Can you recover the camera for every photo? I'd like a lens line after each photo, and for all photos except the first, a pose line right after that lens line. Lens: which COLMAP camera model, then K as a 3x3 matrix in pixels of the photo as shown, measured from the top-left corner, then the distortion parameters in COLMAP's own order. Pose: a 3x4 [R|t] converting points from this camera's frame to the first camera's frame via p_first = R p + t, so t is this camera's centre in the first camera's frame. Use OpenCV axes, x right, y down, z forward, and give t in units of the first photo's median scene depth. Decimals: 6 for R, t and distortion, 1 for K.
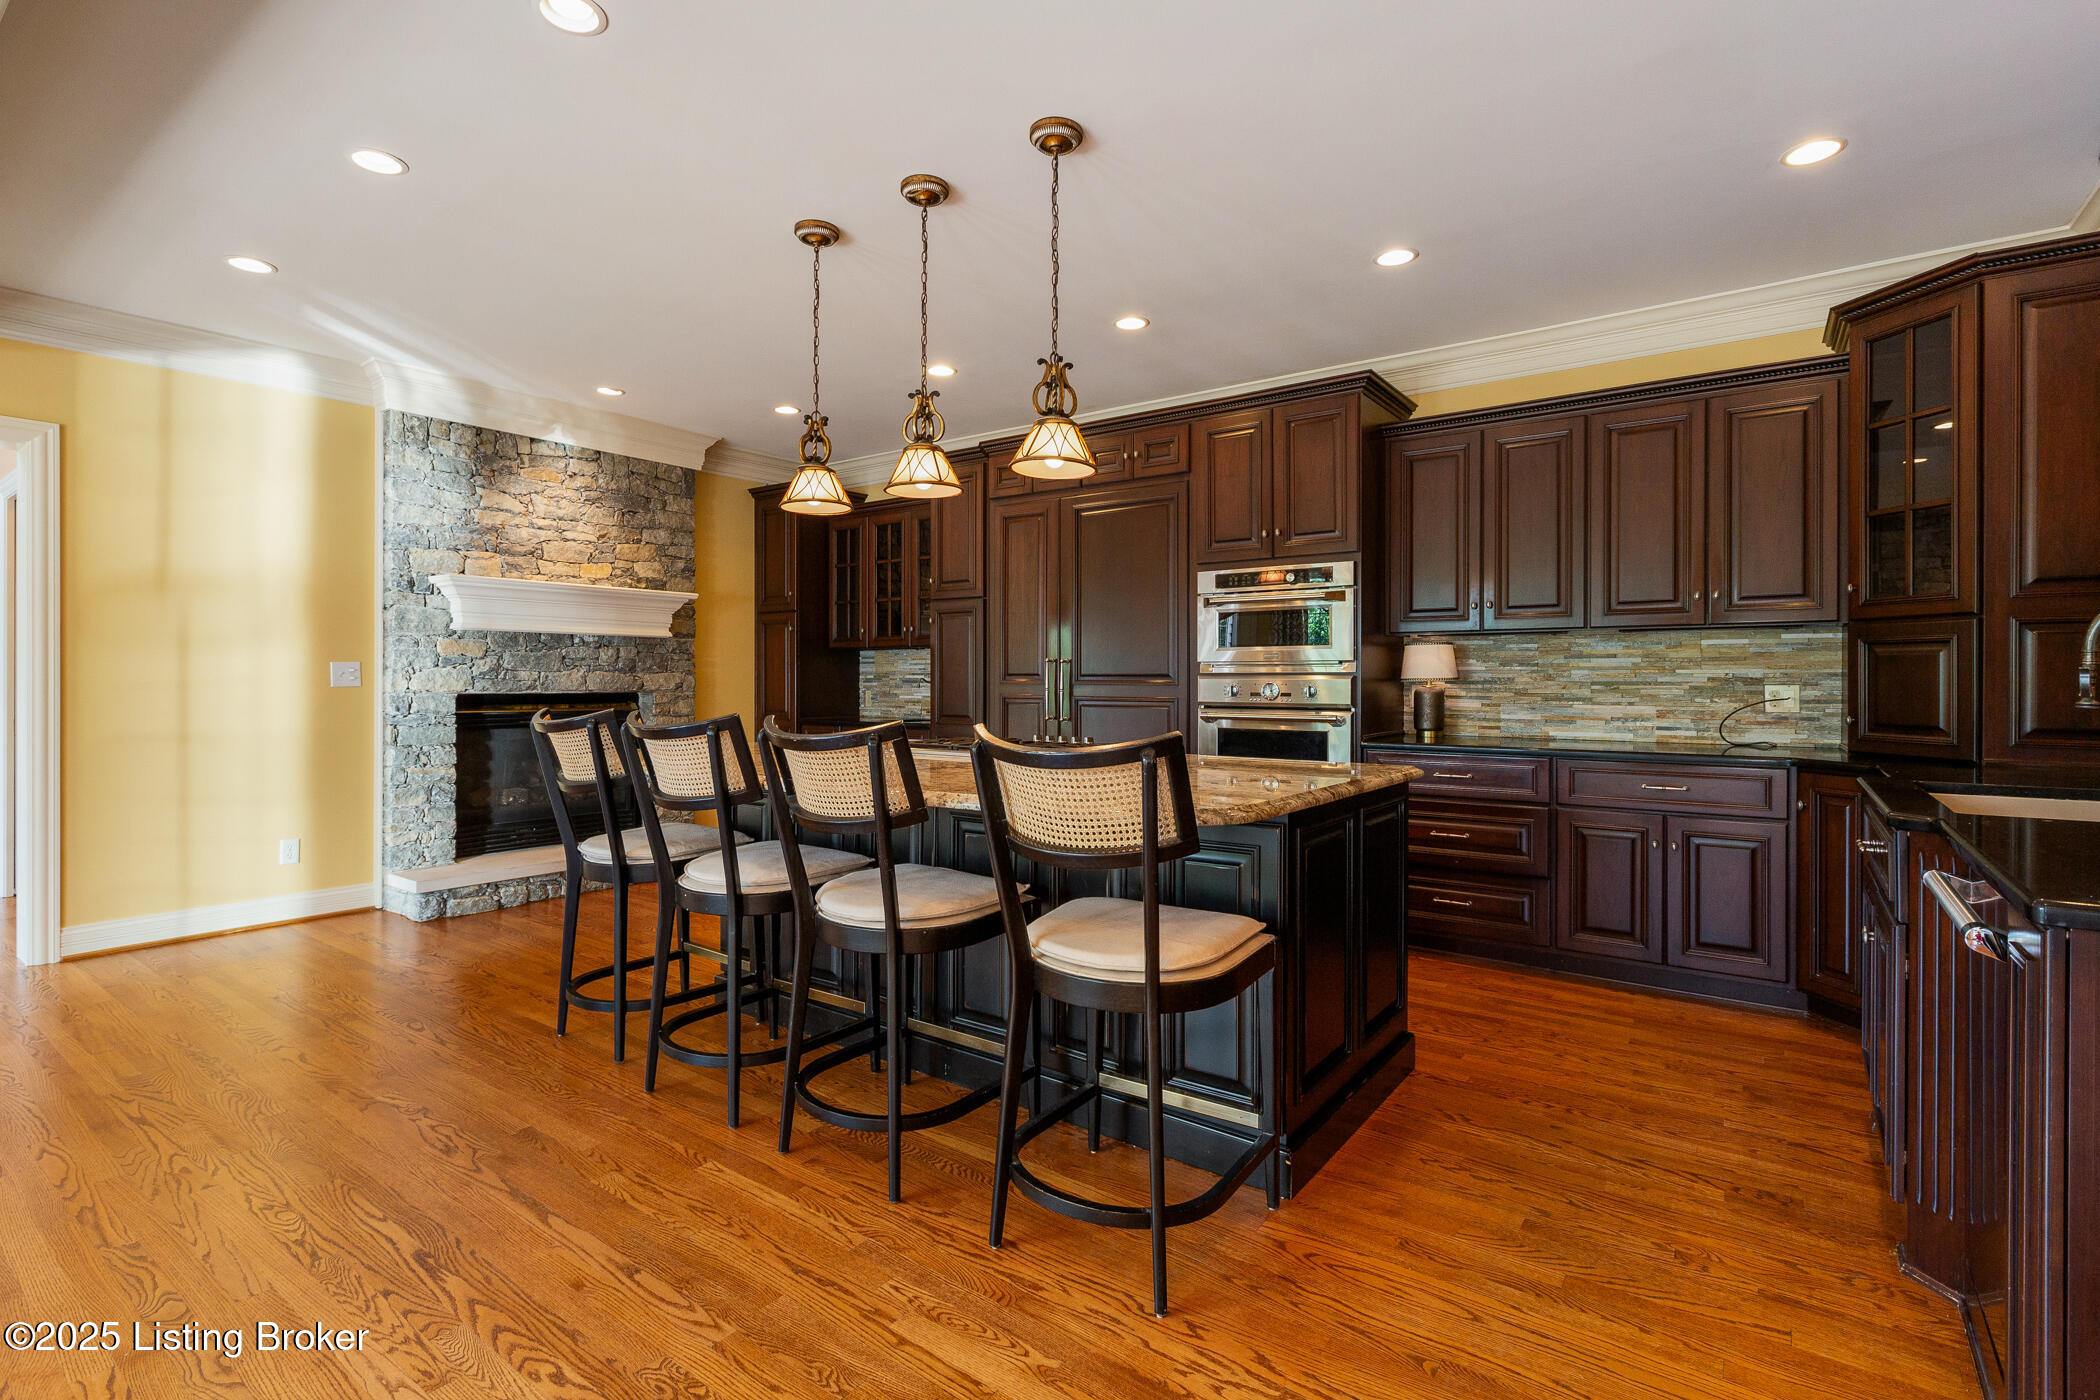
lens RADIAL K [[983.4, 0, 1053.6], [0, 983.4, 680.5], [0, 0, 1]] dist [-0.001090, -0.000123]
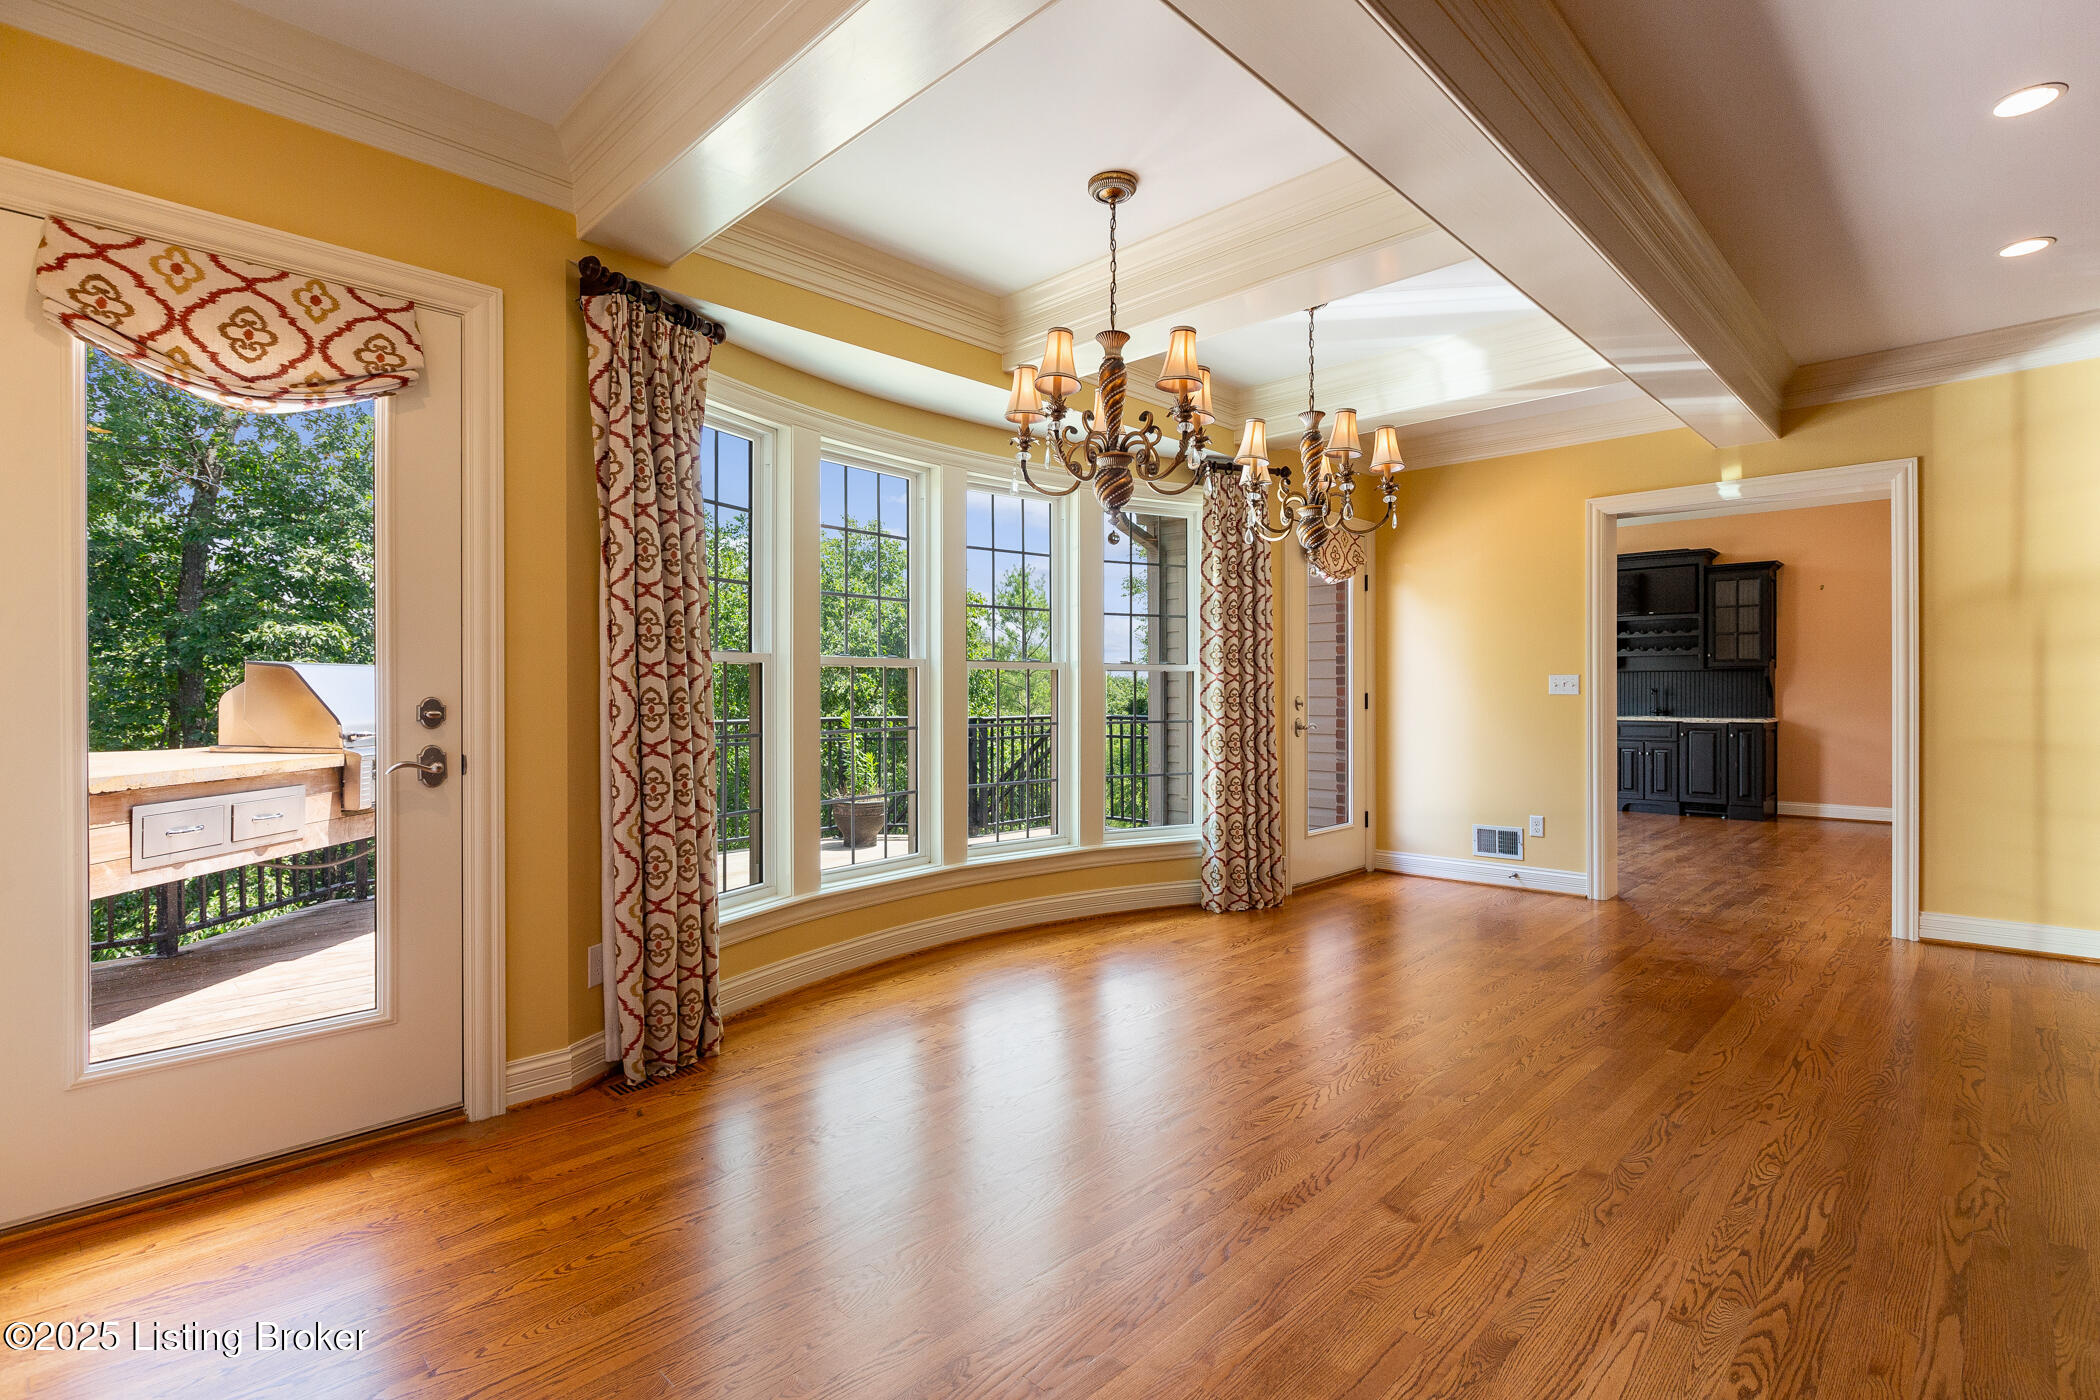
lens RADIAL K [[983.4, 0, 1043.5], [0, 983.4, 696.4], [0, 0, 1]] dist [-0.001090, -0.000123]
pose [[-0.140392, 0.003410, -0.990090, 0.200537], [0.005697, 0.999980, 0.002636, 0.000780], [0.990080, -0.005271, -0.140408, 0.155758]]
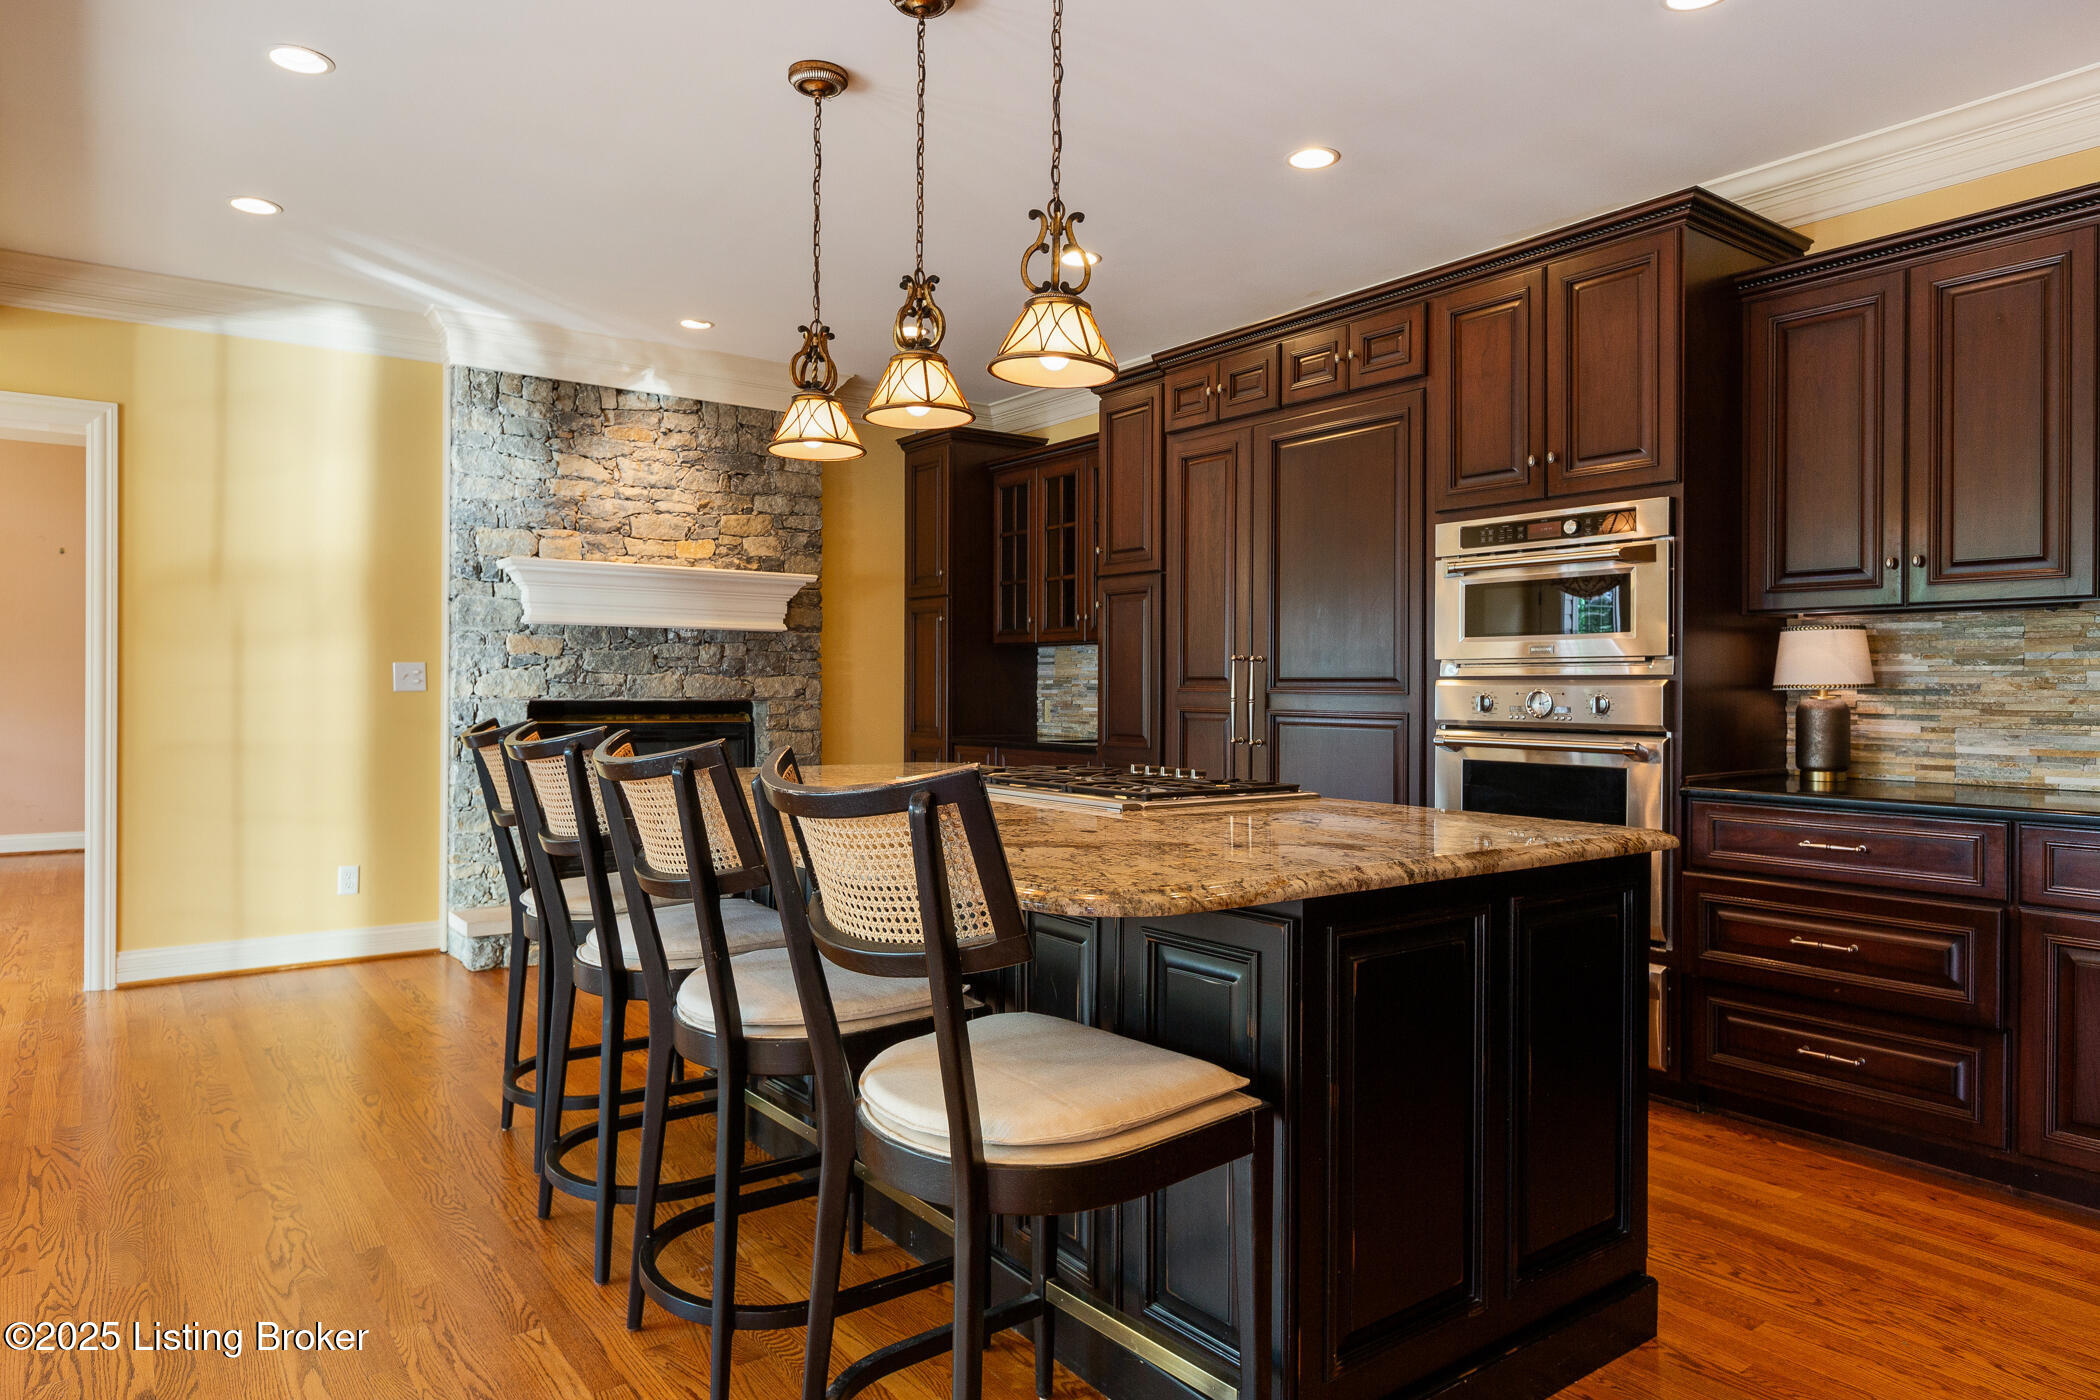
lens RADIAL K [[1293.3, 0, 1048.8], [0, 1293.3, 688.9], [0, 0, 1]] dist [0.002878, -0.004209]
pose [[0.955644, 0.003843, -0.294500, 0.156278], [-0.003914, 0.999992, 0.000349, 0.001747], [0.294499, 0.000819, 0.955651, 0.089248]]
